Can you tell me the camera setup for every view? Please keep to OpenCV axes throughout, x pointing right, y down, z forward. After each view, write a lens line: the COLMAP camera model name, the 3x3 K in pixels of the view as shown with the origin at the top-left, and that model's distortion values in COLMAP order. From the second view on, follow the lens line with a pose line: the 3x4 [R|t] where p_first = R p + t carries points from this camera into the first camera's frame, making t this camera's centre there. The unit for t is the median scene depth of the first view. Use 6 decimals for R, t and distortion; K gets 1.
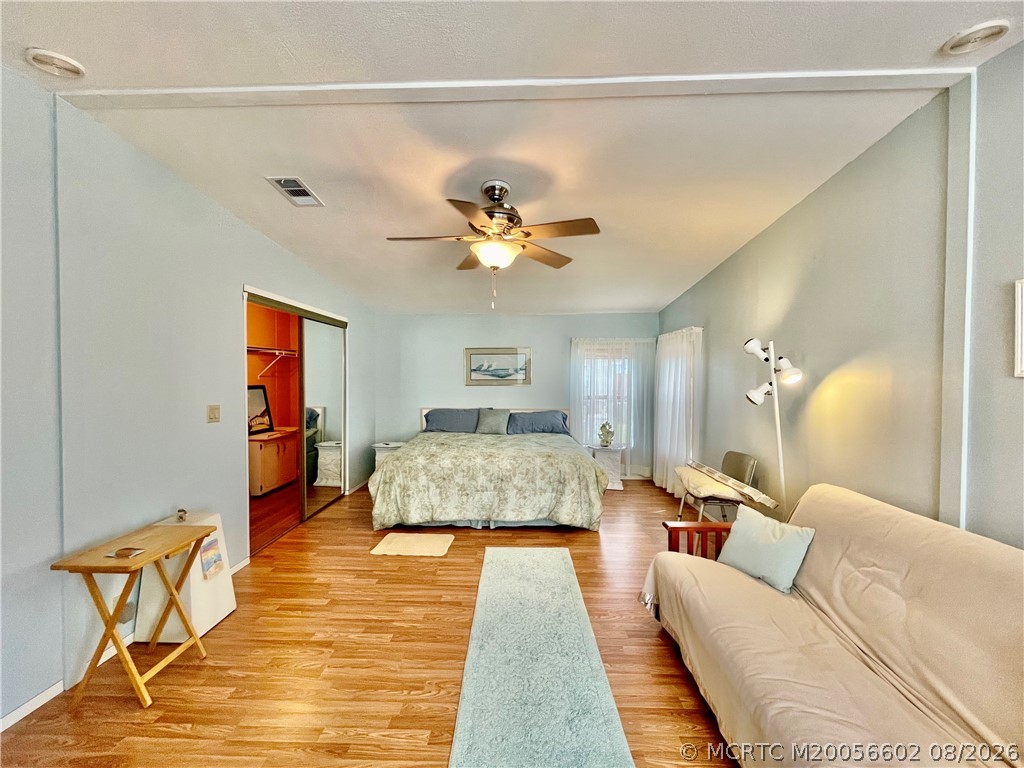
lens RADIAL K [[420.9, 0, 509.4], [0, 420.9, 382.7], [0, 0, 1]] dist [-0.000835, -0.000730]
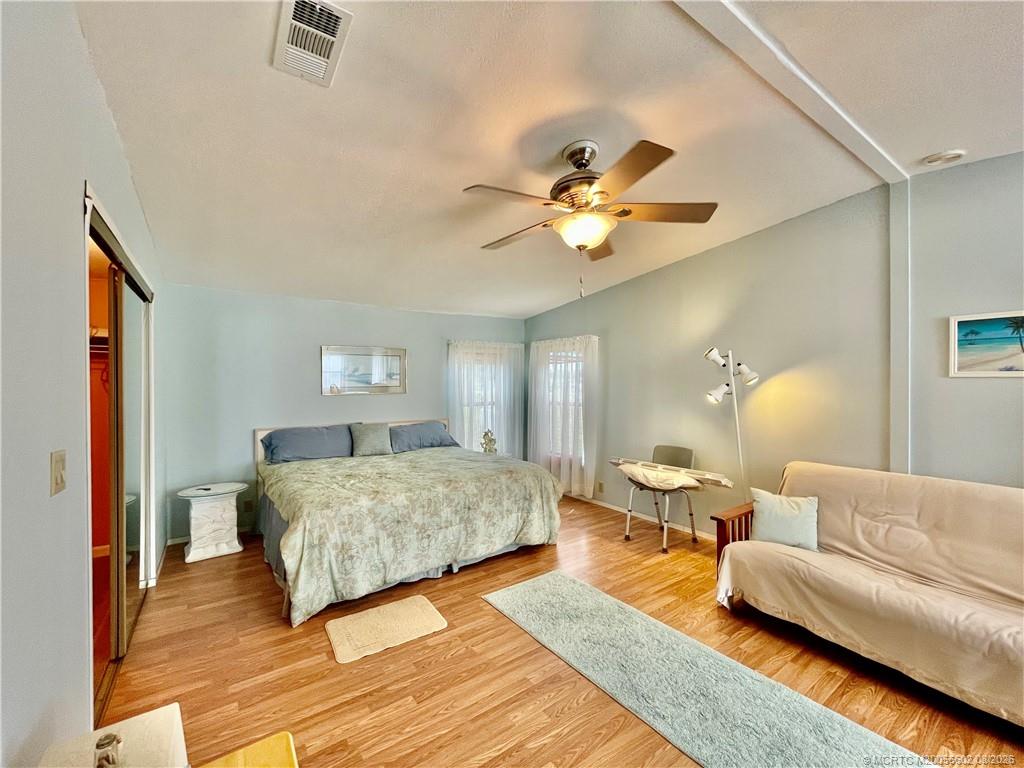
lens RADIAL K [[420.9, 0, 509.4], [0, 420.9, 382.7], [0, 0, 1]] dist [-0.000835, -0.000730]
pose [[0.798150, -0.006448, 0.602424, -0.442080], [0.017731, 0.999761, -0.012791, 0.000120], [-0.602197, 0.020891, 0.798074, 0.298681]]
